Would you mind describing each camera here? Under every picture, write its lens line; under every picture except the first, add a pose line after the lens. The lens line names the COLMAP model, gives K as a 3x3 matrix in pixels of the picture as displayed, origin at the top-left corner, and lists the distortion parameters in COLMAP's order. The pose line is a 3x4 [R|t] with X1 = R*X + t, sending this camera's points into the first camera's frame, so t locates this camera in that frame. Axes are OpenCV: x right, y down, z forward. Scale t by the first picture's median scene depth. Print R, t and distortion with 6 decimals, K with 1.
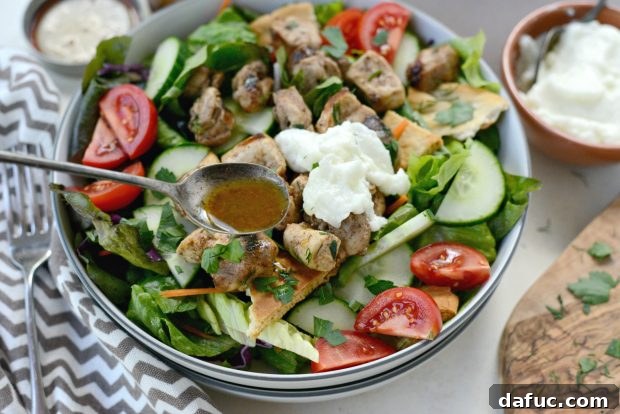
lens RADIAL K [[998.7, 0, 309.8], [0, 998.7, 213.7], [0, 0, 1]] dist [-0.122326, 0.000000]
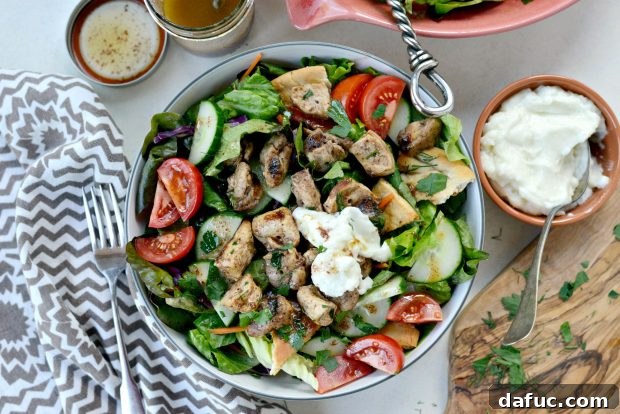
lens RADIAL K [[998.7, 0, 306.9], [0, 998.7, 209.4], [0, 0, 1]] dist [-0.122326, 0.000000]
pose [[0.999211, 0.034924, -0.018920, 0.009736], [-0.022074, 0.884265, 0.466464, -0.702861], [0.033021, -0.465679, 0.884338, -0.171301]]
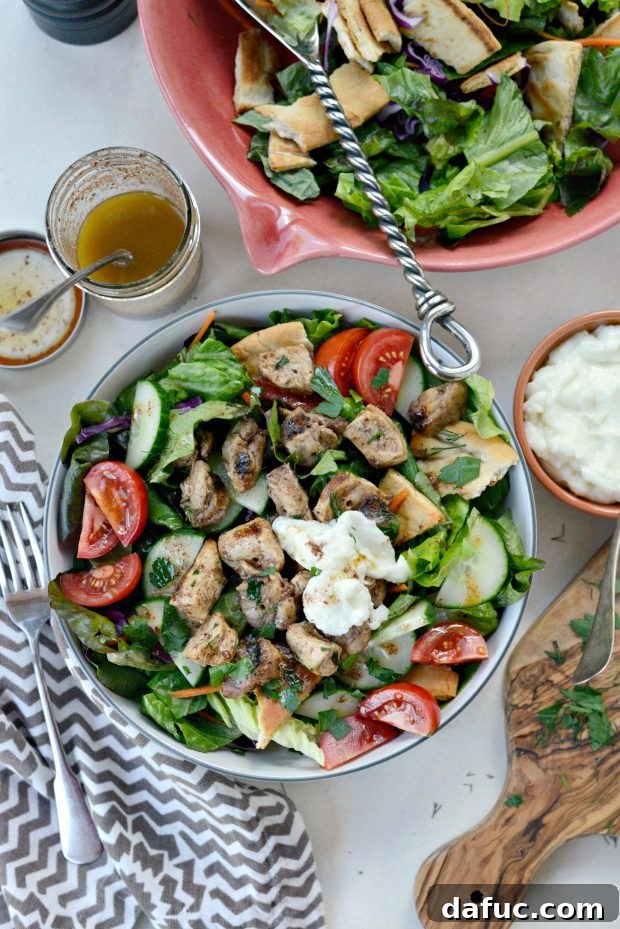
lens RADIAL K [[1496.4, 0, 314.6], [0, 1496.4, 463.9], [0, 0, 1]] dist [-0.122326, 0.000000]
pose [[0.999065, -0.037630, -0.021299, 0.040411], [0.043153, 0.898958, 0.435904, -0.765043], [0.002743, -0.436415, 0.899741, -0.283430]]
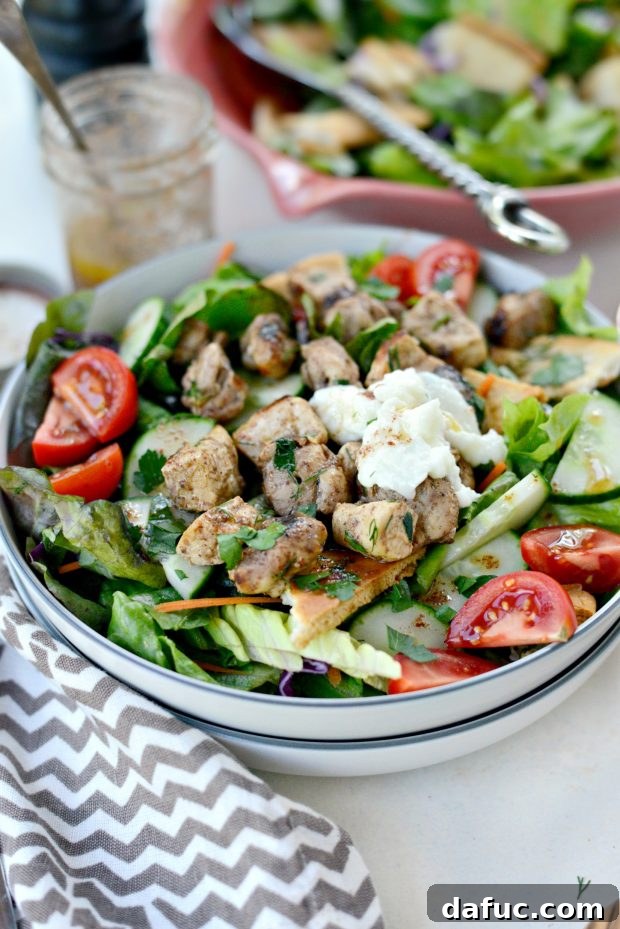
lens RADIAL K [[1496.4, 0, 310.9], [0, 1496.4, 459.8], [0, 0, 1]] dist [-0.122326, 0.000000]
pose [[0.998408, -0.051831, 0.022228, -0.058702], [0.055835, 0.963936, -0.260212, 0.237037], [-0.007939, 0.261039, 0.965296, 0.000257]]
